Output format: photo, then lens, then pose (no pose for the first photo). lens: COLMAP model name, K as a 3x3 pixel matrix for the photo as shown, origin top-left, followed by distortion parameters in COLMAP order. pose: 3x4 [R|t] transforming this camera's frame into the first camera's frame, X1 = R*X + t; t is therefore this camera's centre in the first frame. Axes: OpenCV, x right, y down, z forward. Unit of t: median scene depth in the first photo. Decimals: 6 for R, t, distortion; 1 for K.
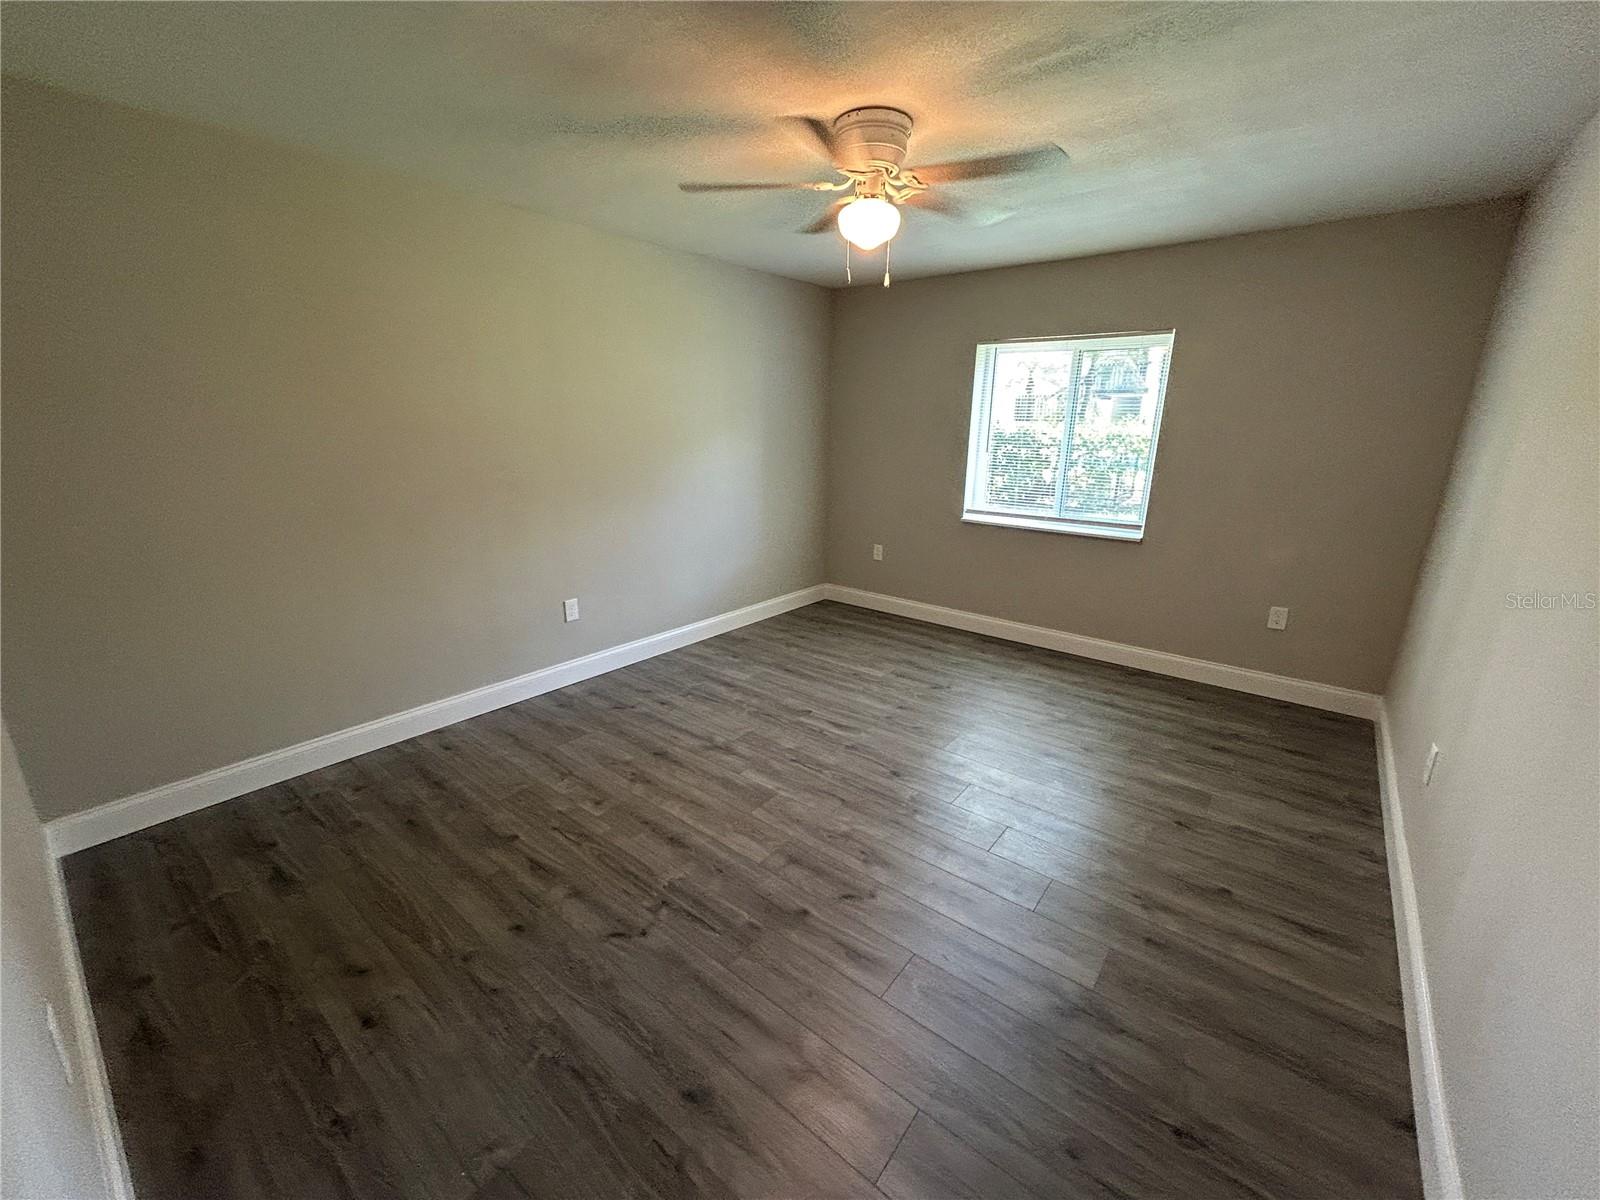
lens RADIAL K [[643.2, 0, 797.6], [0, 643.2, 600.3], [0, 0, 1]] dist [-0.000412, 0.000200]
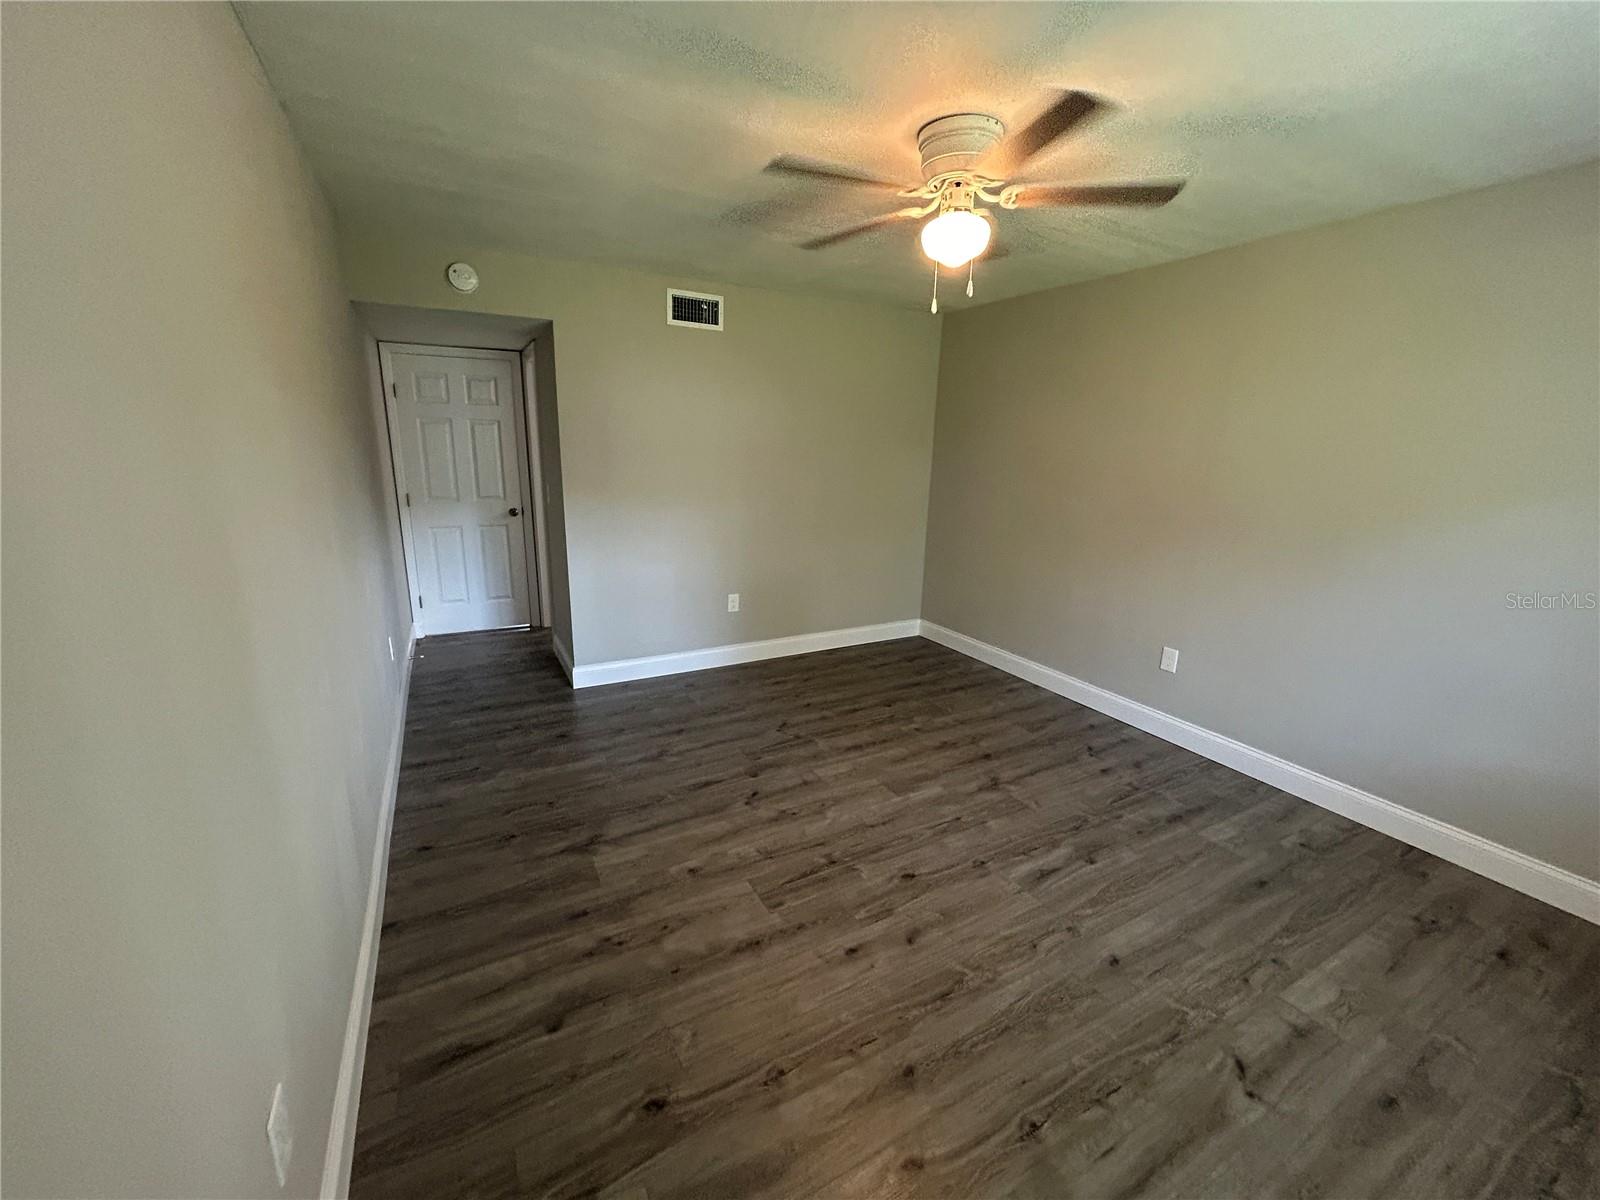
lens RADIAL K [[643.2, 0, 797.6], [0, 643.2, 600.3], [0, 0, 1]] dist [-0.000412, 0.000200]
pose [[-0.385162, 0.203548, -0.900121, 0.896519], [-0.279391, 0.903879, 0.323949, -0.282698], [0.879540, 0.376259, -0.291271, 1.003349]]
